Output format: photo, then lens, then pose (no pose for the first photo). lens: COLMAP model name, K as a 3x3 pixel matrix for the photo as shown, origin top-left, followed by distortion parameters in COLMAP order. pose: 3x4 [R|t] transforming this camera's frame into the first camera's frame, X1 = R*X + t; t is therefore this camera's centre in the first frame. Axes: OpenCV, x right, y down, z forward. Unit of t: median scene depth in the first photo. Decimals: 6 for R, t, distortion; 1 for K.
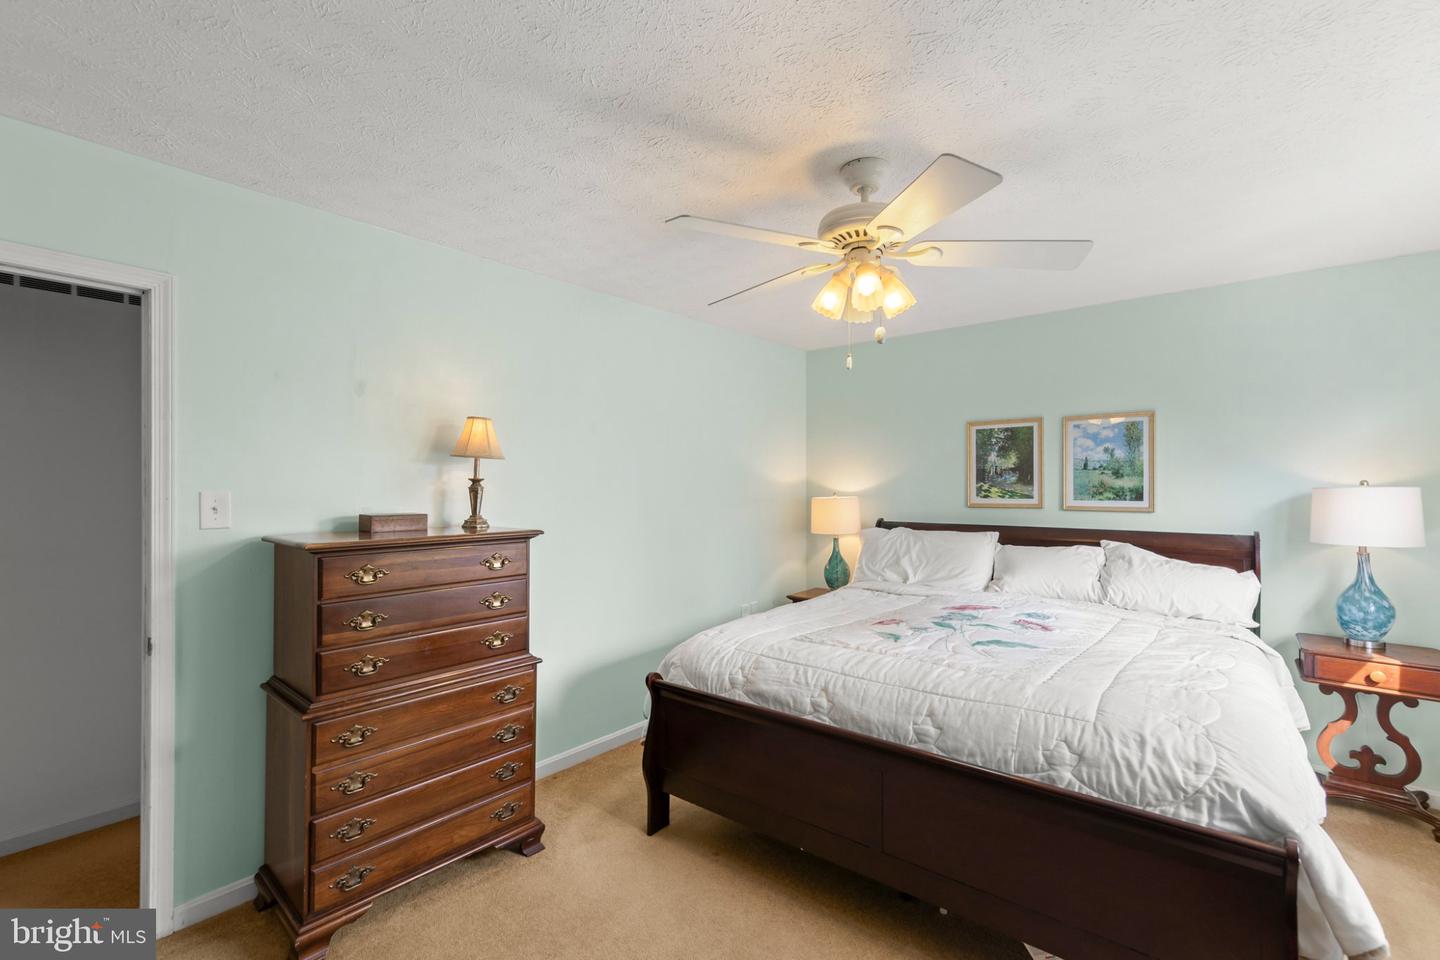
lens RADIAL K [[608.9, 0, 721.8], [0, 608.9, 481.3], [0, 0, 1]] dist [0.003233, 0.000045]
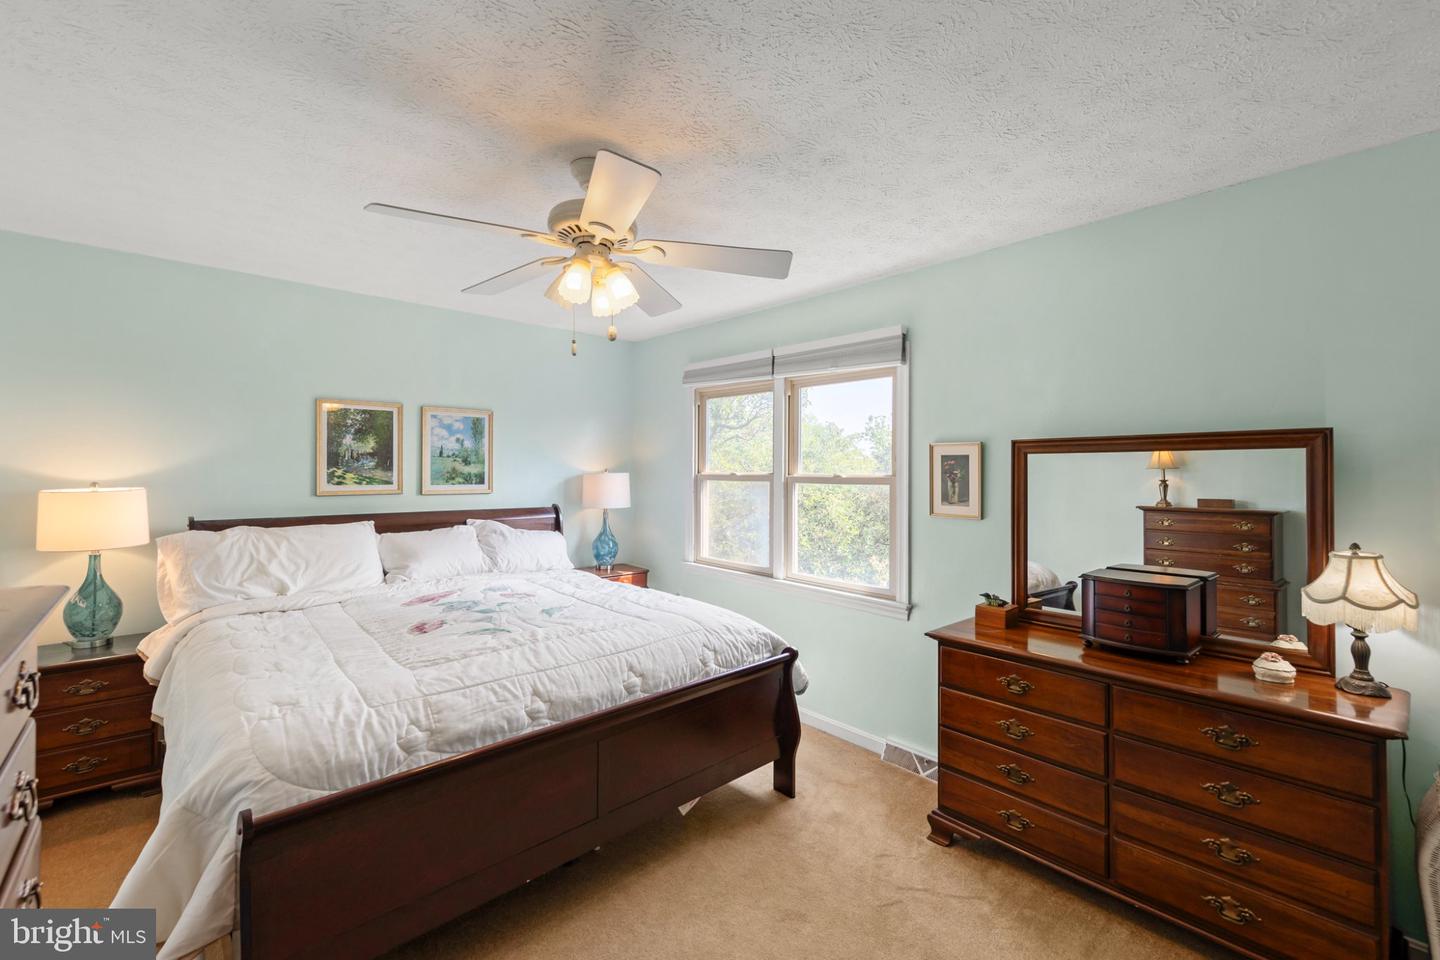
lens RADIAL K [[608.9, 0, 720.8], [0, 608.9, 476.9], [0, 0, 1]] dist [0.003233, 0.000045]
pose [[0.153560, -0.010291, 0.988086, -0.413420], [-0.012841, 0.999841, 0.012409, -0.003263], [-0.988056, -0.014594, 0.153403, 0.338868]]
